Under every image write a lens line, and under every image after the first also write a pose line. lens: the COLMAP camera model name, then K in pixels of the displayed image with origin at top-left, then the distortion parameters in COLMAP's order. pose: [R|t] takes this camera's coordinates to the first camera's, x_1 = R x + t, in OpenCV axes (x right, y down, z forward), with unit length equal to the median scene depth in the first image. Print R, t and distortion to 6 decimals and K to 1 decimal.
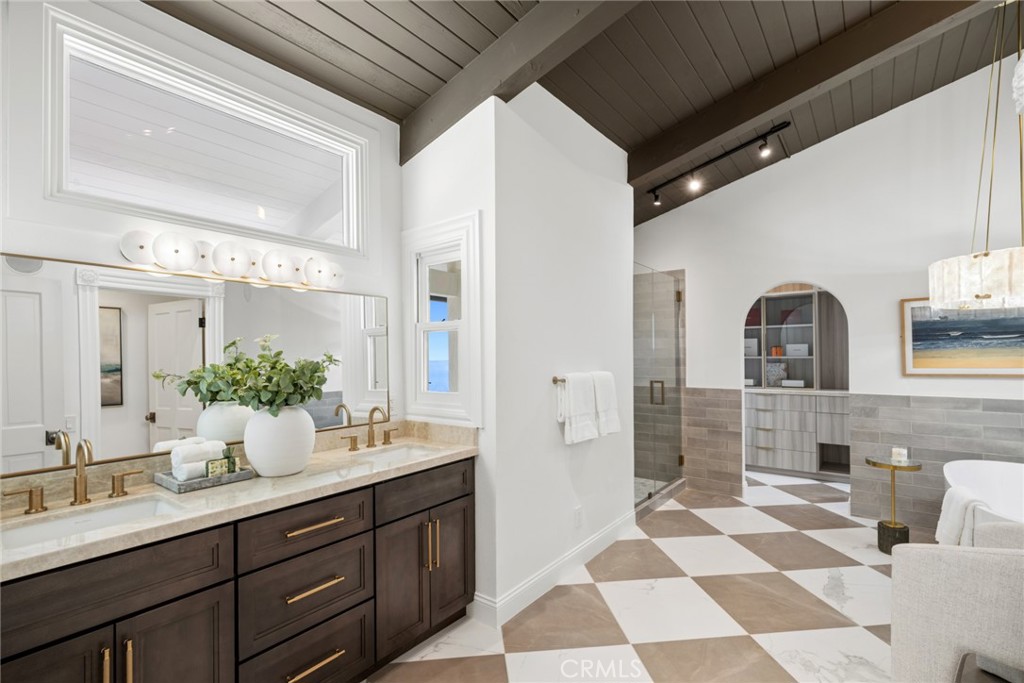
lens RADIAL K [[463.7, 0, 507.6], [0, 463.7, 349.1], [0, 0, 1]] dist [-0.001058, 0.000484]
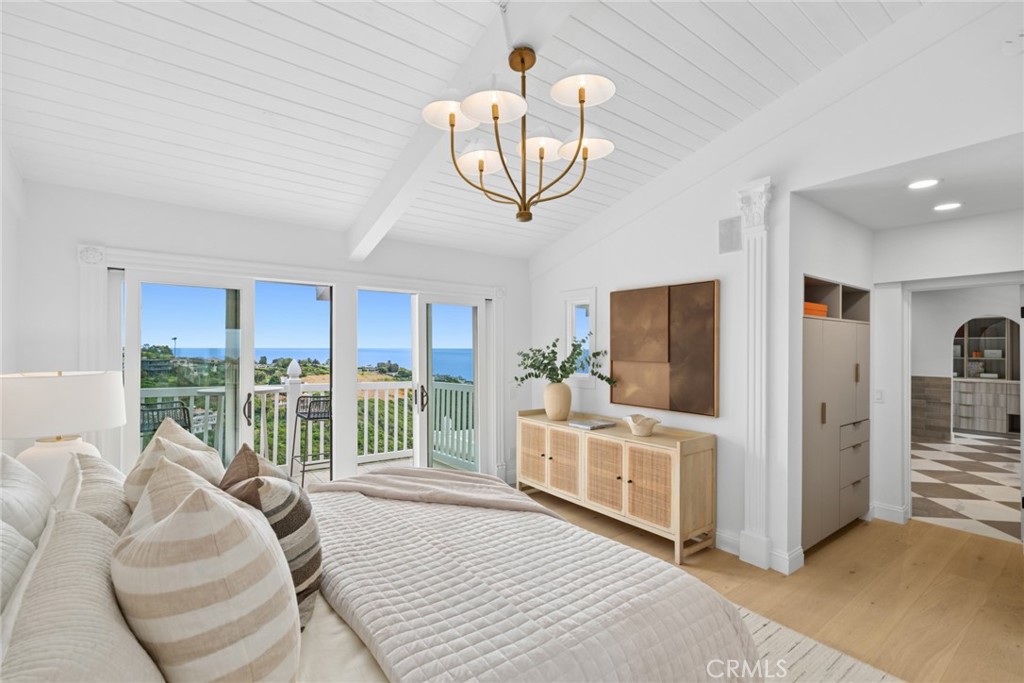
lens RADIAL K [[463.7, 0, 506.6], [0, 463.7, 342.7], [0, 0, 1]] dist [-0.001058, 0.000484]
pose [[0.966258, 0.008713, -0.257428, -0.628799], [-0.005650, 0.999904, 0.012636, -0.053390], [0.257514, -0.010755, 0.966215, -1.051488]]
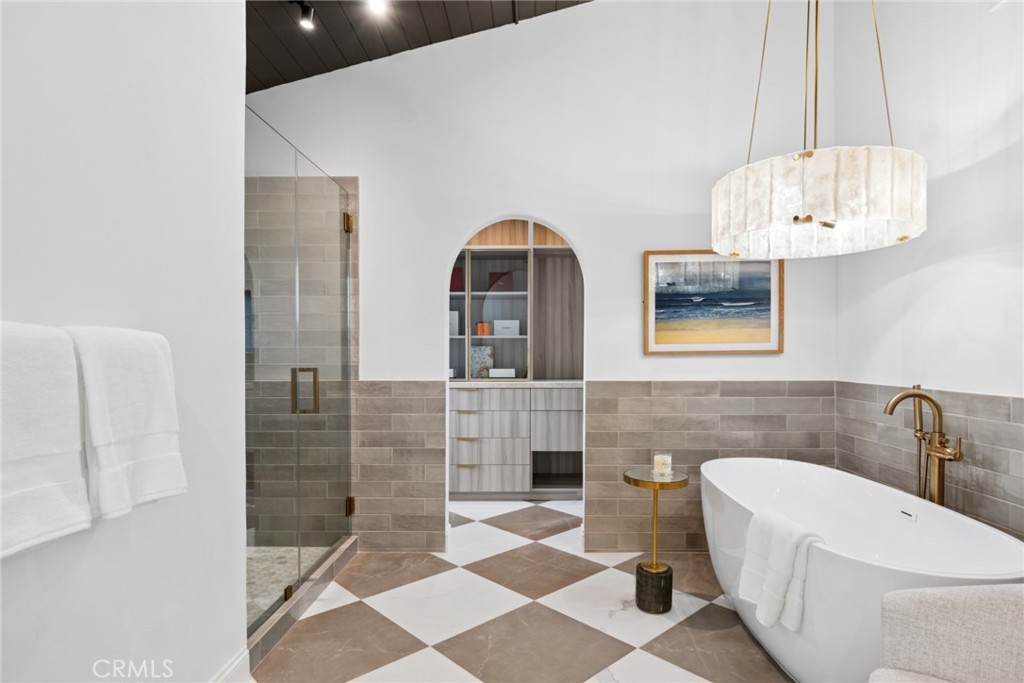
lens RADIAL K [[564.4, 0, 541.2], [0, 564.4, 361.5], [0, 0, 1]] dist [-0.004286, -0.000180]
pose [[0.777814, -0.003717, 0.628484, 0.123864], [-0.014923, 0.999591, 0.024381, 0.039468], [-0.628318, -0.028343, 0.777440, 0.321494]]
